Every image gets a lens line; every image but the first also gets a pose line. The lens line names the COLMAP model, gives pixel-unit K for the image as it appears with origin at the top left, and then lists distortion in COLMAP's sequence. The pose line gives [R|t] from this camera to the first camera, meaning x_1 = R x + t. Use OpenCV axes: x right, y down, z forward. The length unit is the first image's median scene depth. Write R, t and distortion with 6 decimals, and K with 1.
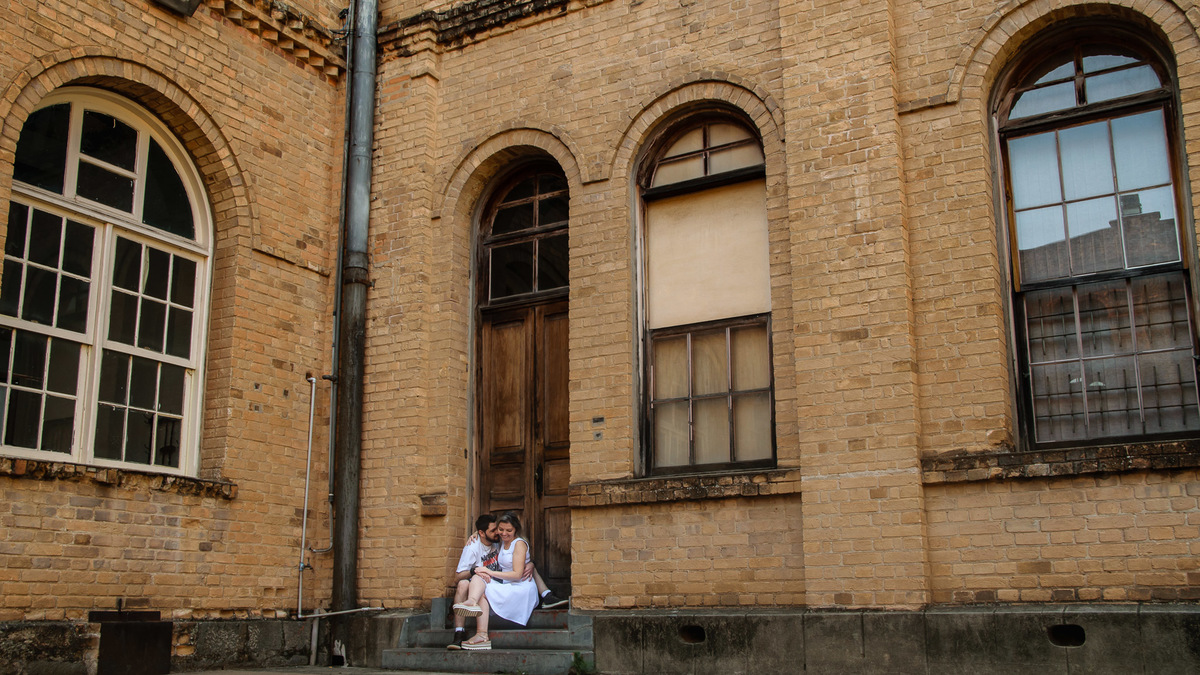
lens RADIAL K [[1125.4, 0, 599.0], [0, 1125.4, 344.4], [0, 0, 1]] dist [0.008017, 0.000000]
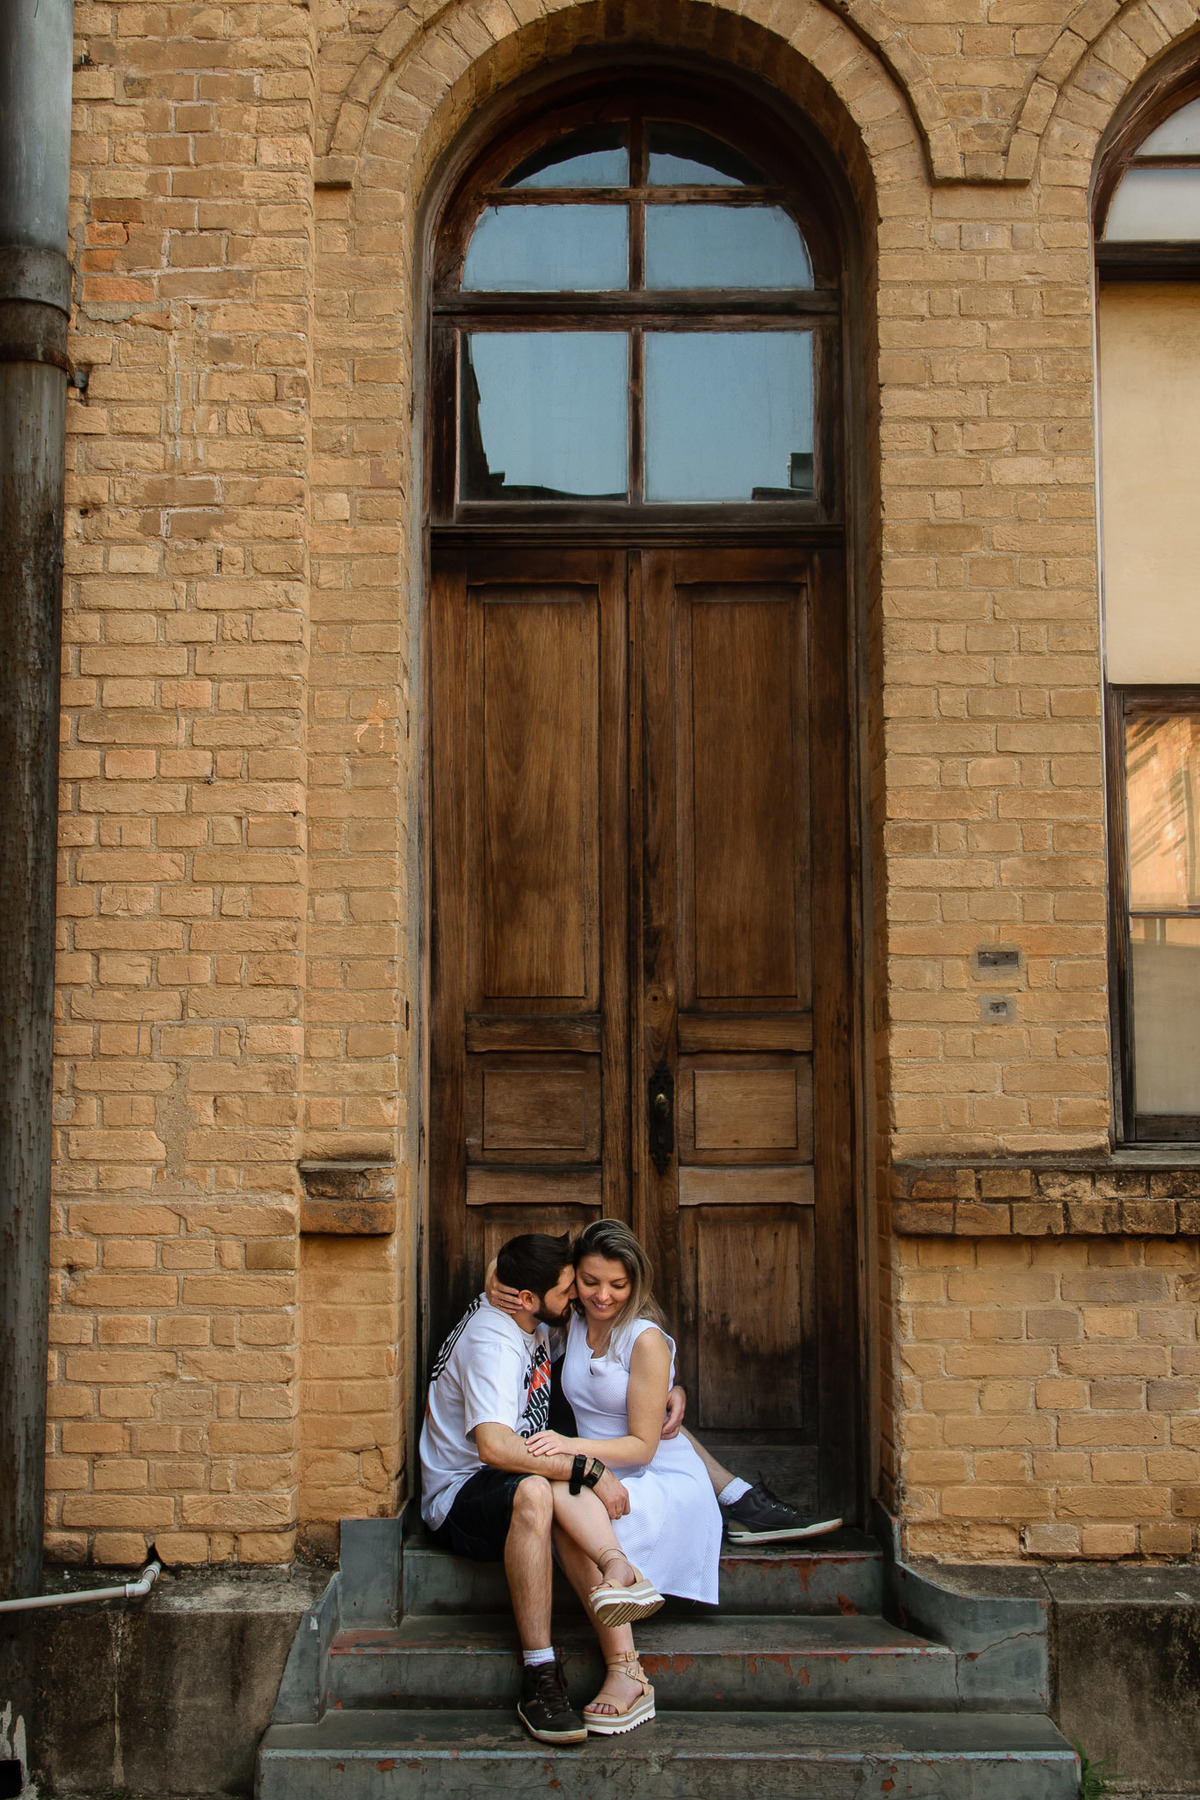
lens RADIAL K [[2095.8, 0, 600.5], [0, 2095.8, 892.3], [0, 0, 1]] dist [0.020163, 0.000000]
pose [[0.864545, 0.062162, 0.498697, -0.368397], [-0.121908, 0.988623, 0.088109, 0.010301], [-0.487546, -0.136969, 0.862287, 0.522798]]
